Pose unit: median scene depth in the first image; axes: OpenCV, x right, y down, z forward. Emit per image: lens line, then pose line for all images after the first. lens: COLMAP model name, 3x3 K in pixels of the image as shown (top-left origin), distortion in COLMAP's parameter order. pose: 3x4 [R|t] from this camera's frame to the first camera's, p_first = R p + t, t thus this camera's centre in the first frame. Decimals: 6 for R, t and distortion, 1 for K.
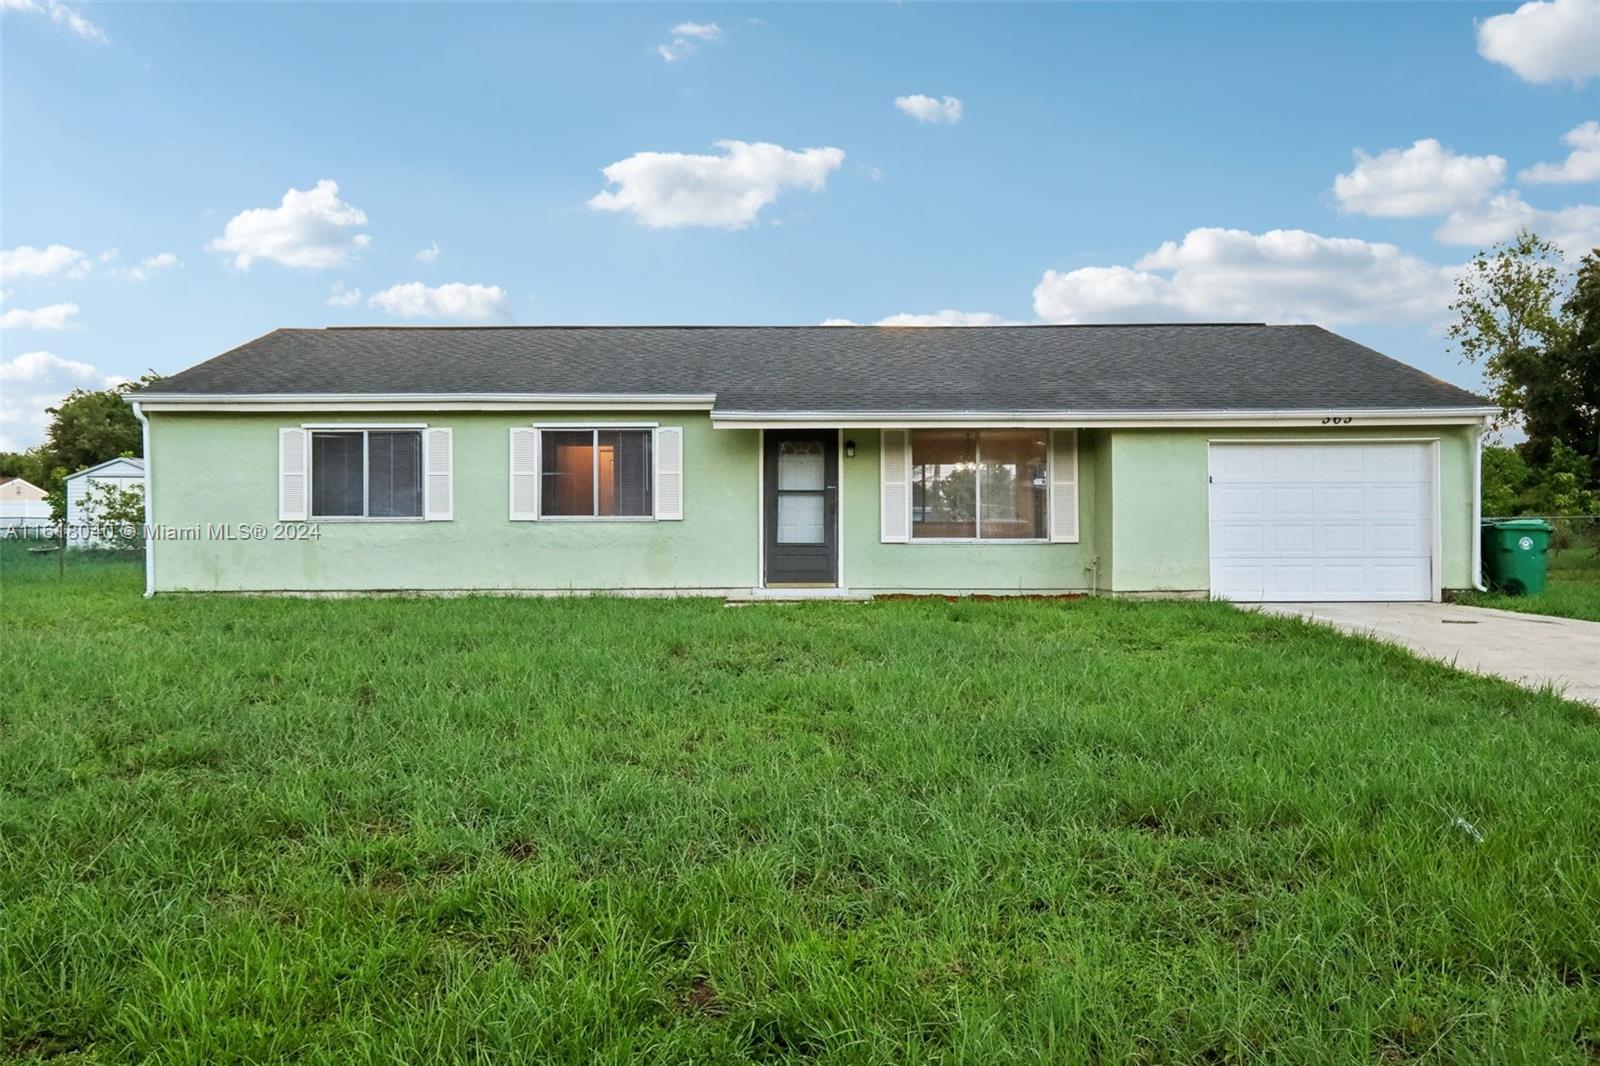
lens RADIAL K [[1291.8, 0, 800.0], [0, 1291.8, 533.0], [0, 0, 1]] dist [0.037109, 0.002338]
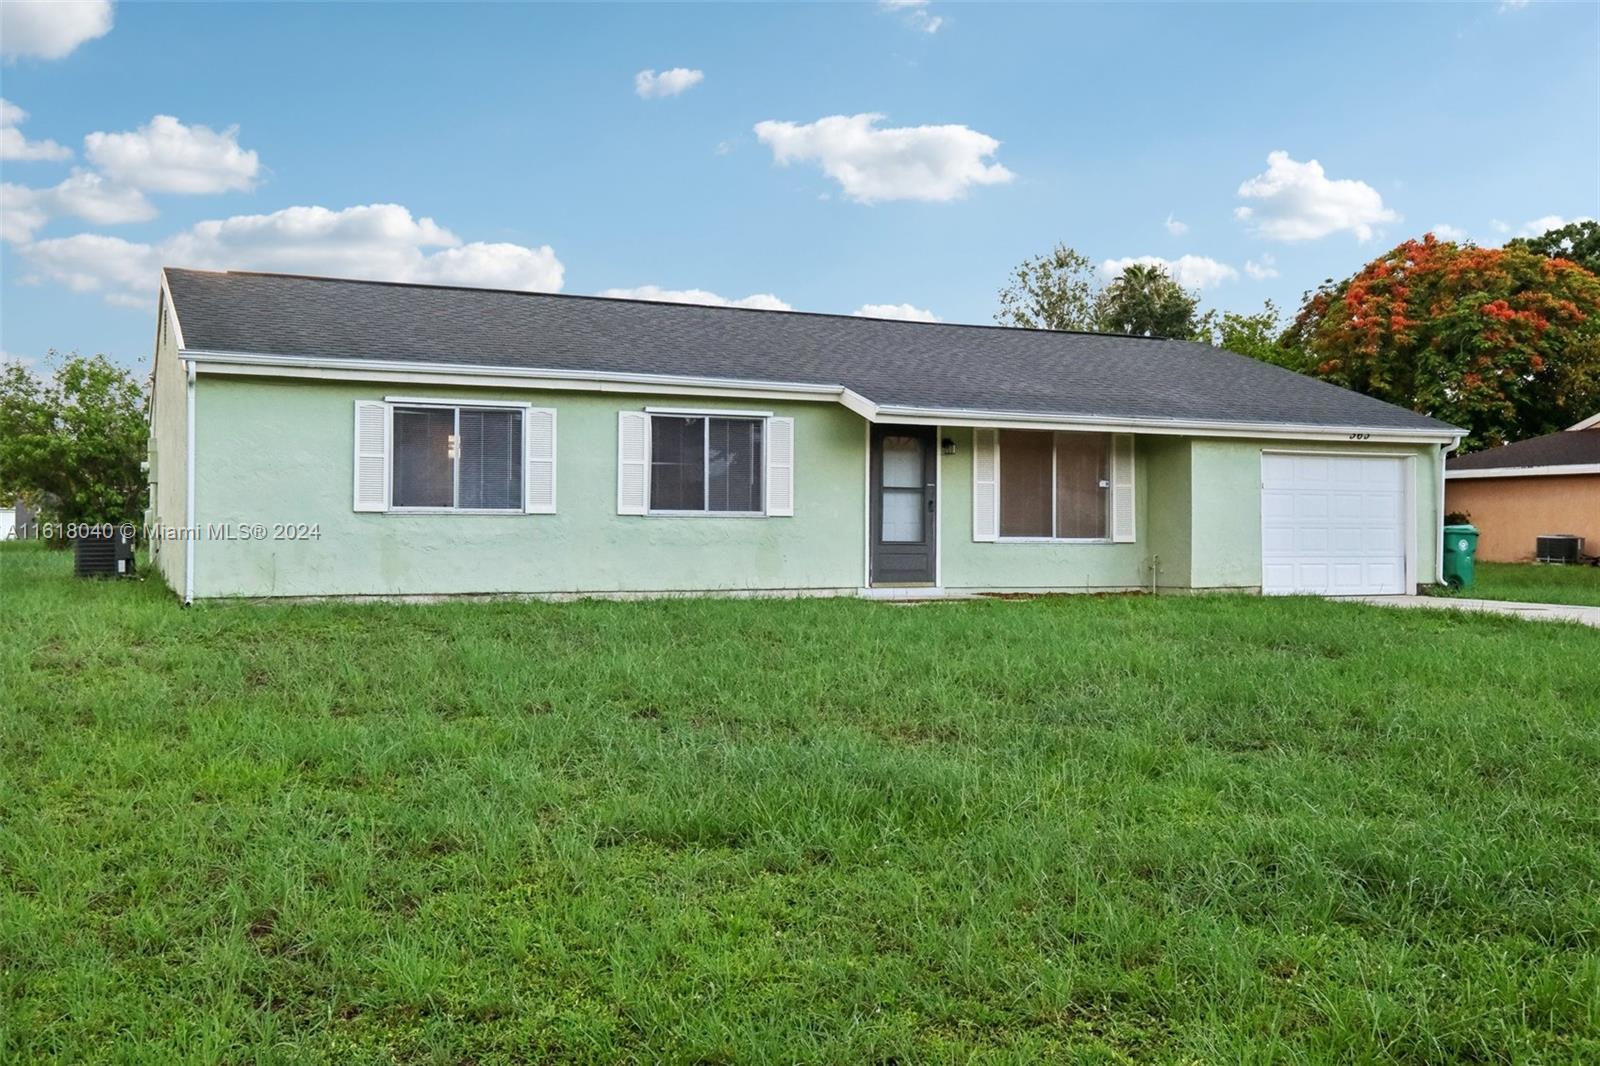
lens RADIAL K [[1485.1, 0, 800.0], [0, 1485.1, 533.0], [0, 0, 1]] dist [0.051272, -0.005108]
pose [[0.911128, 0.007526, 0.412054, -0.533101], [-0.008305, 0.999966, 0.000101, 0.001970], [-0.412039, -0.003514, 0.911160, 0.008950]]
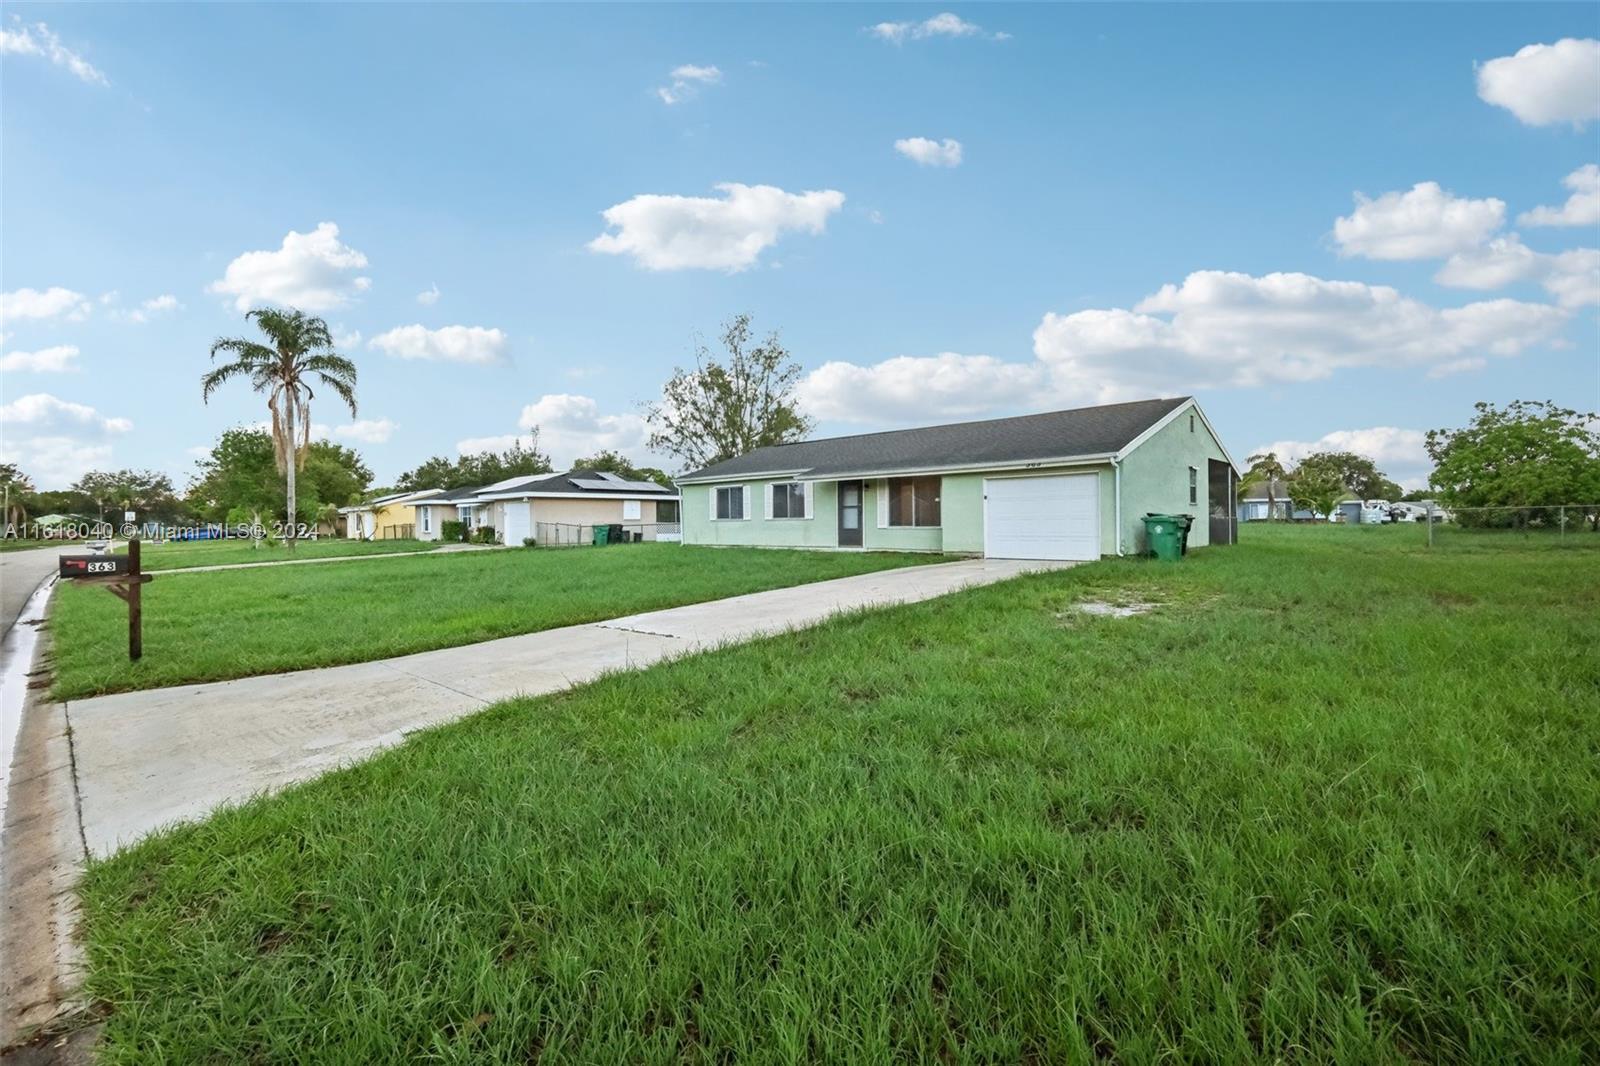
lens RADIAL K [[701.4, 0, 800.0], [0, 701.4, 533.0], [0, 0, 1]] dist [-0.002715, -0.000170]
pose [[0.718699, 0.005554, -0.695299, 0.822327], [0.006630, 0.999868, 0.014840, -0.003723], [0.695289, -0.015275, 0.718568, 0.020279]]
